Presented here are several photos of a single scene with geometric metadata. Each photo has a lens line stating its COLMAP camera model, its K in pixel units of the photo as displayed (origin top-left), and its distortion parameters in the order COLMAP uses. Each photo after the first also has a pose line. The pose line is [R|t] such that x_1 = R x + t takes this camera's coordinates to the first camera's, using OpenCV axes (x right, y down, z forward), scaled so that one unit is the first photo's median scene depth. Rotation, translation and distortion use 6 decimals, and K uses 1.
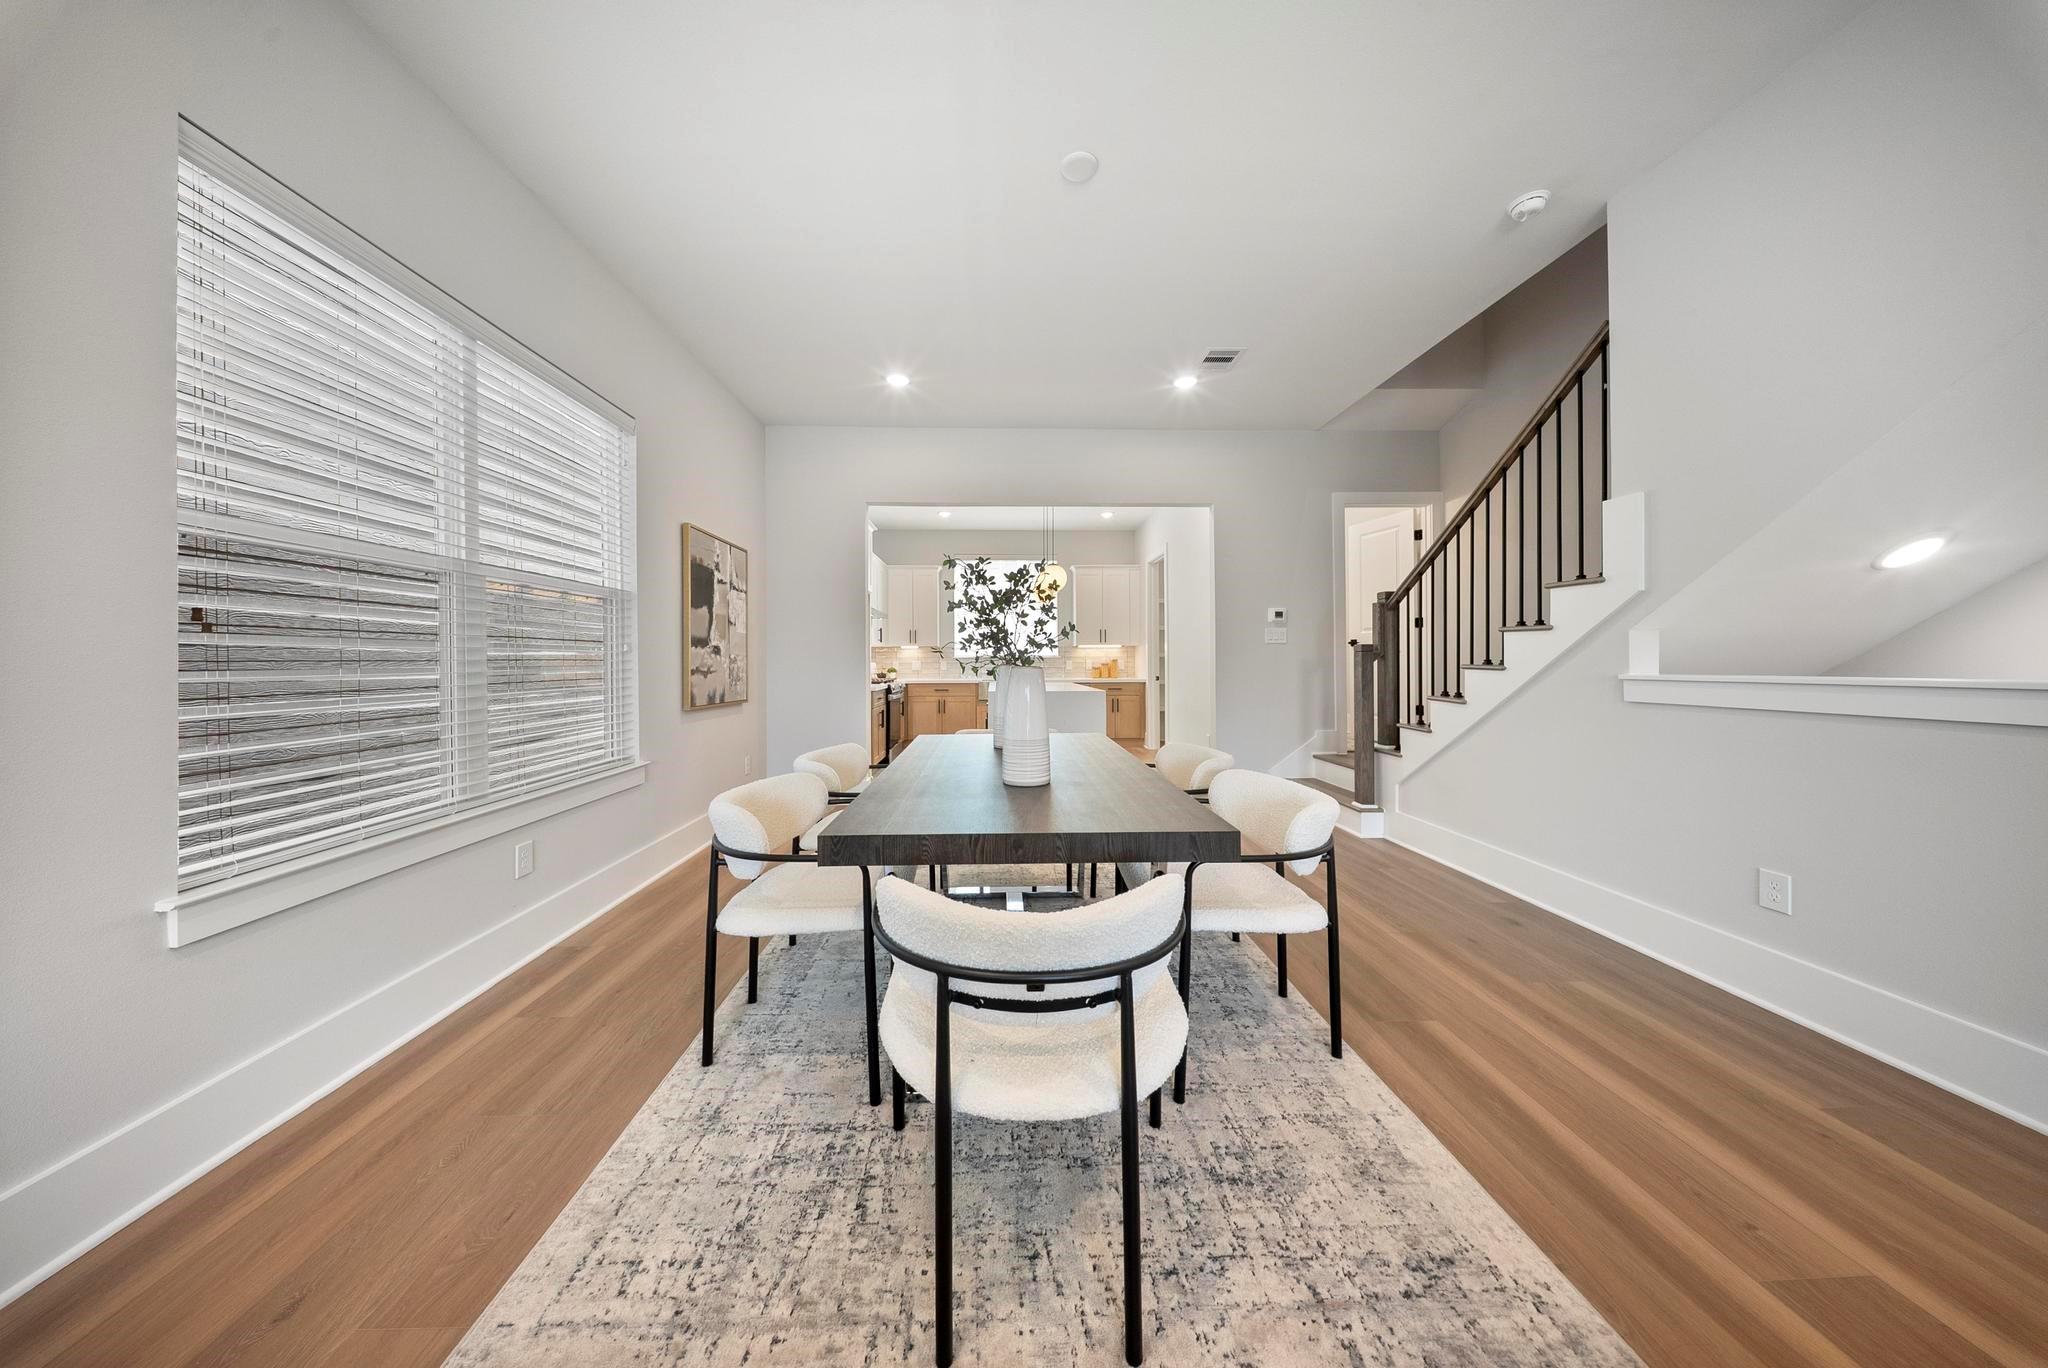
lens RADIAL K [[622.5, 0, 1017.8], [0, 622.5, 670.0], [0, 0, 1]] dist [-0.000234, -0.000134]
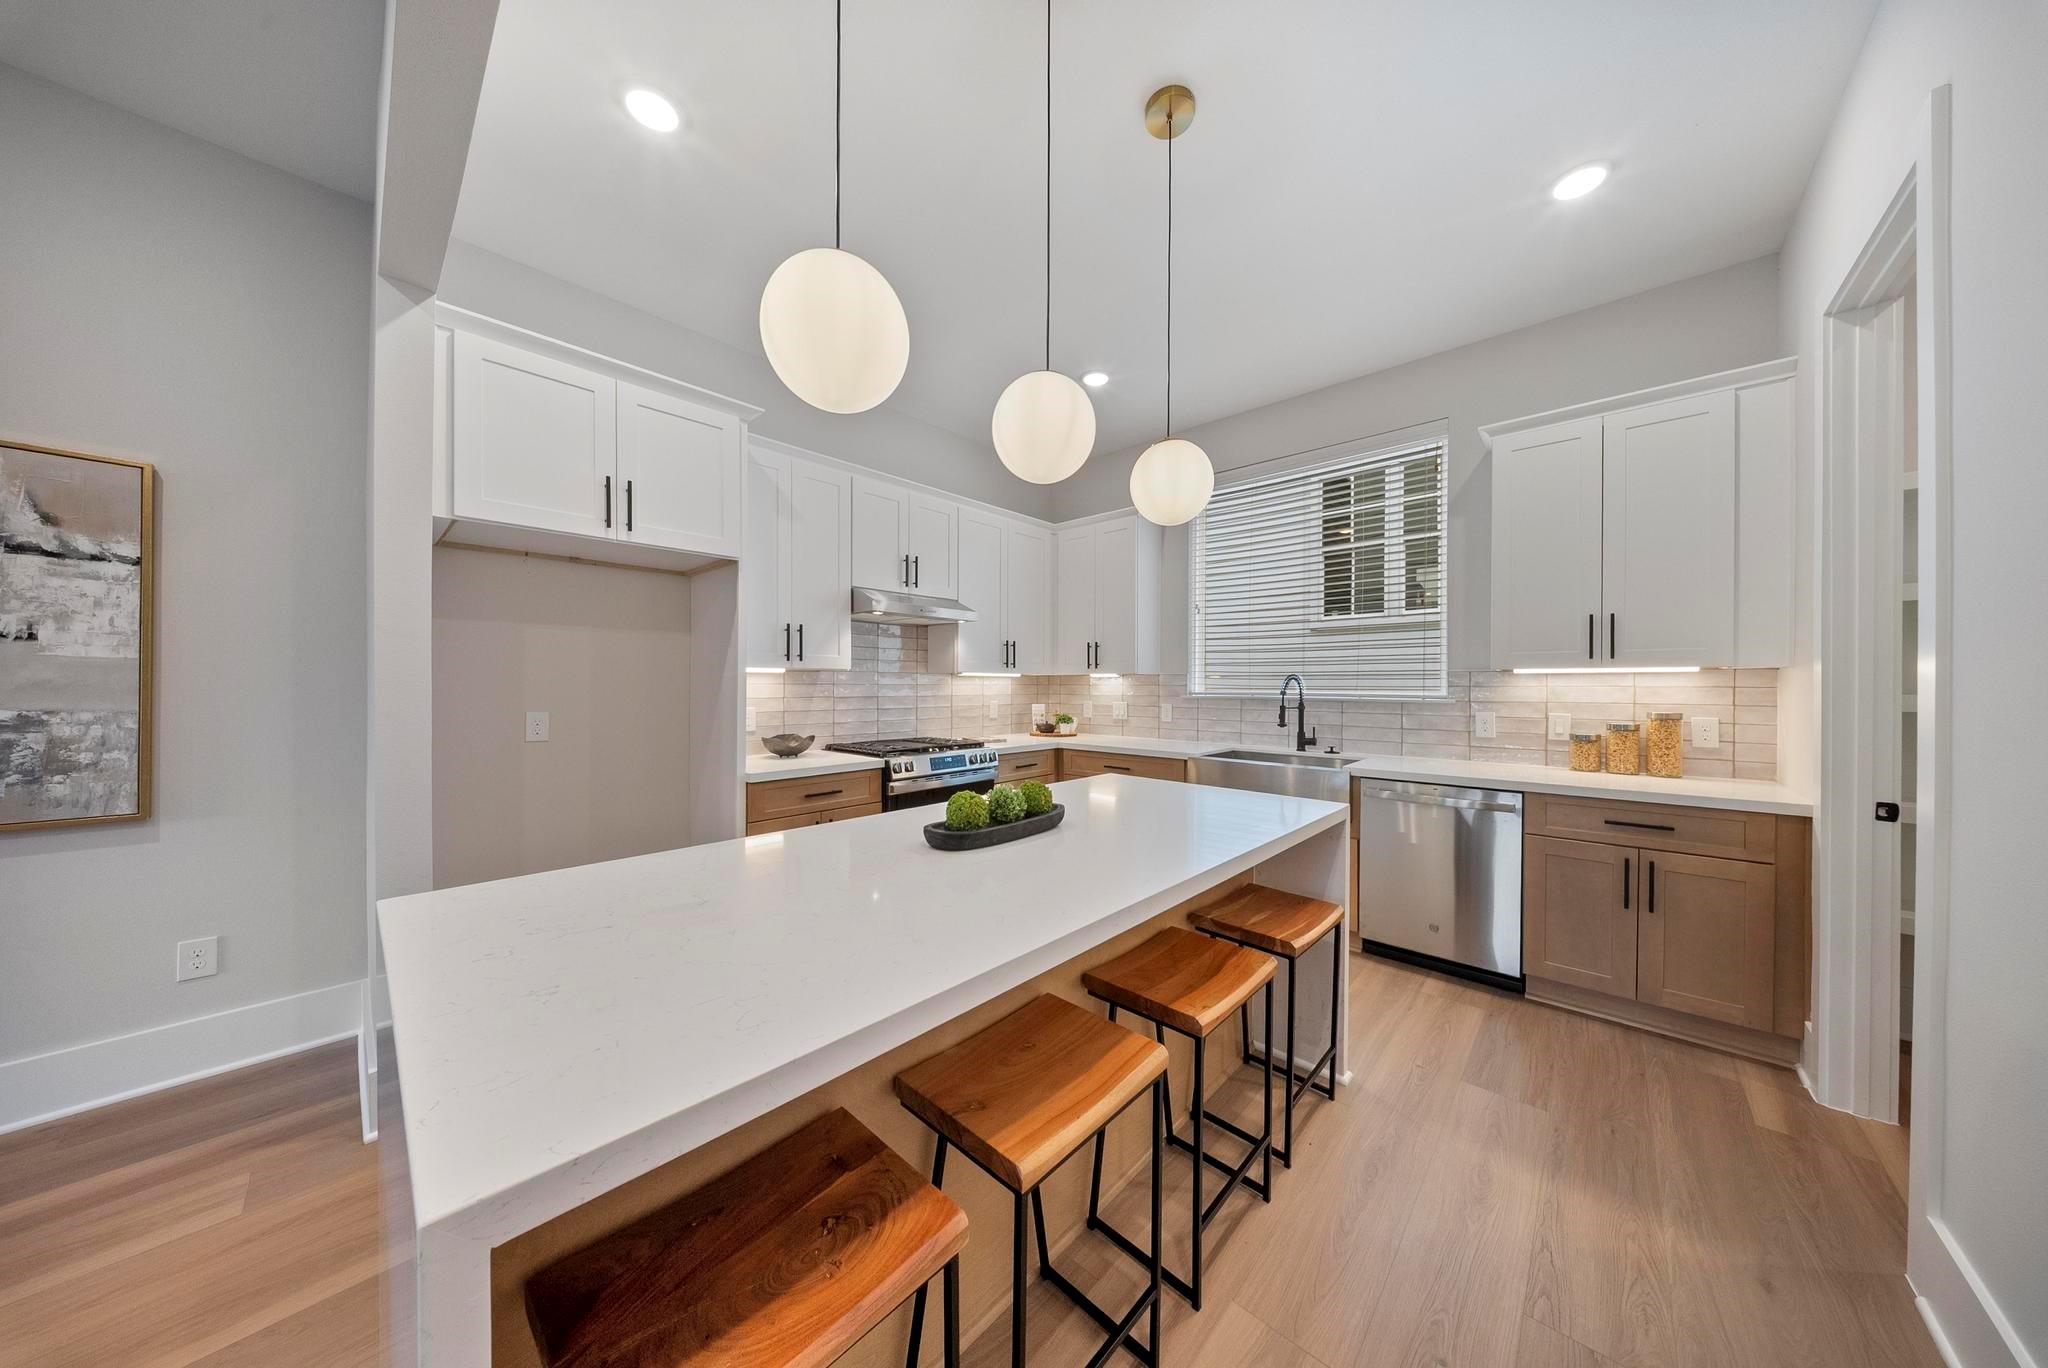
lens RADIAL K [[628.1, 0, 1031.2], [0, 628.1, 666.0], [0, 0, 1]] dist [-0.000142, -0.001893]
pose [[0.709155, -0.016541, -0.704859, 0.153054], [-0.013742, 0.999211, -0.037275, -0.024097], [0.704919, 0.036120, 0.708367, 0.590880]]
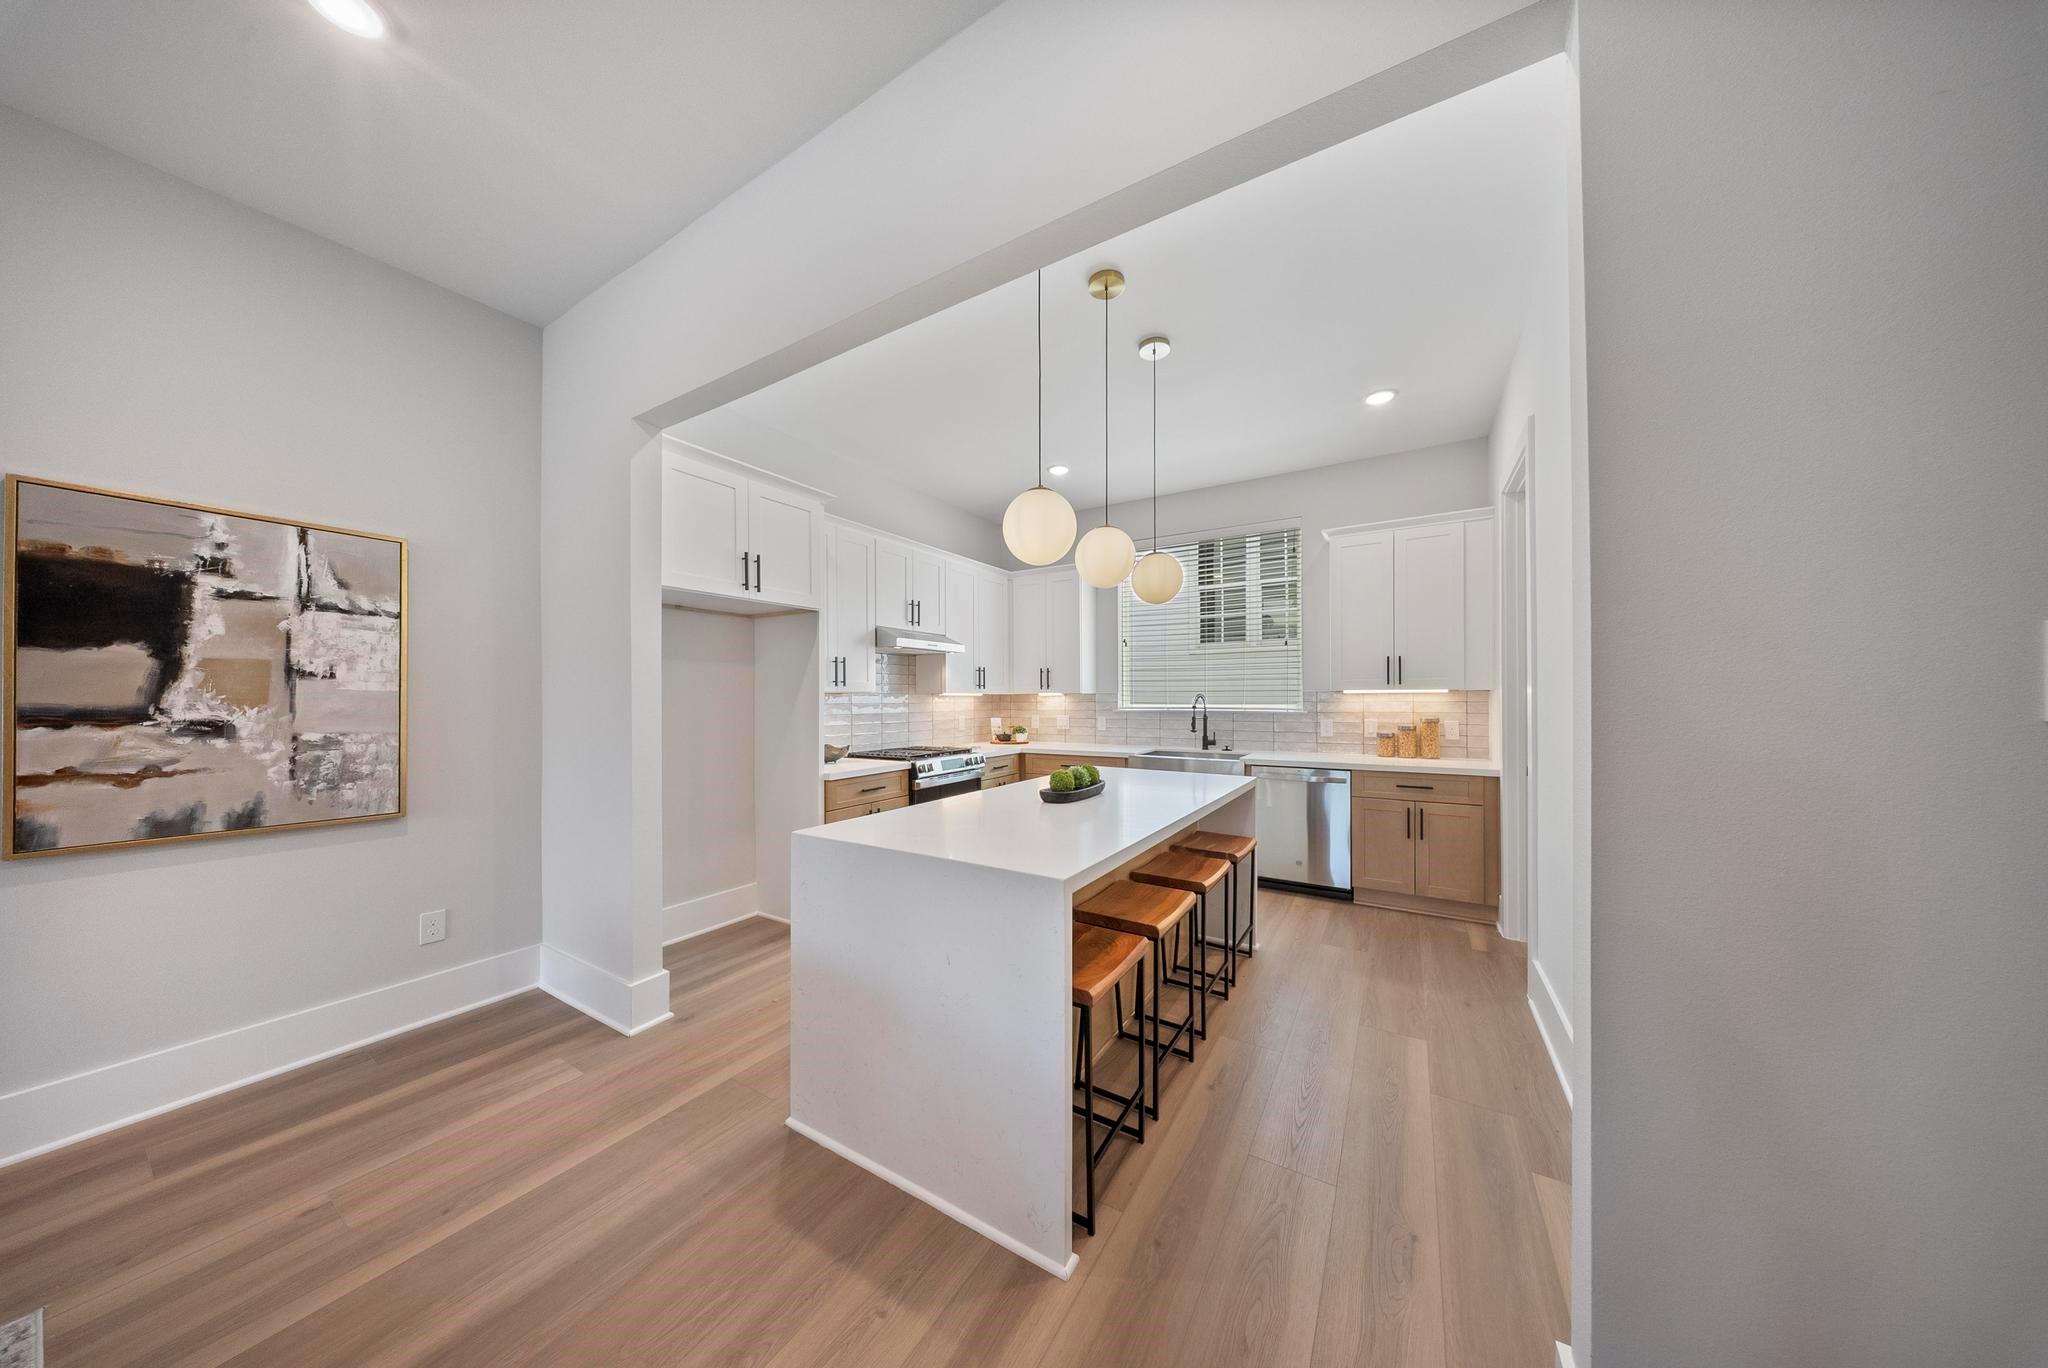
lens RADIAL K [[622.5, 0, 1017.8], [0, 622.5, 670.0], [0, 0, 1]] dist [-0.000234, -0.000134]
pose [[0.825939, -0.027291, -0.563099, 0.165385], [-0.004711, 0.998459, -0.055300, -0.026013], [0.563740, 0.048327, 0.824537, 0.447742]]
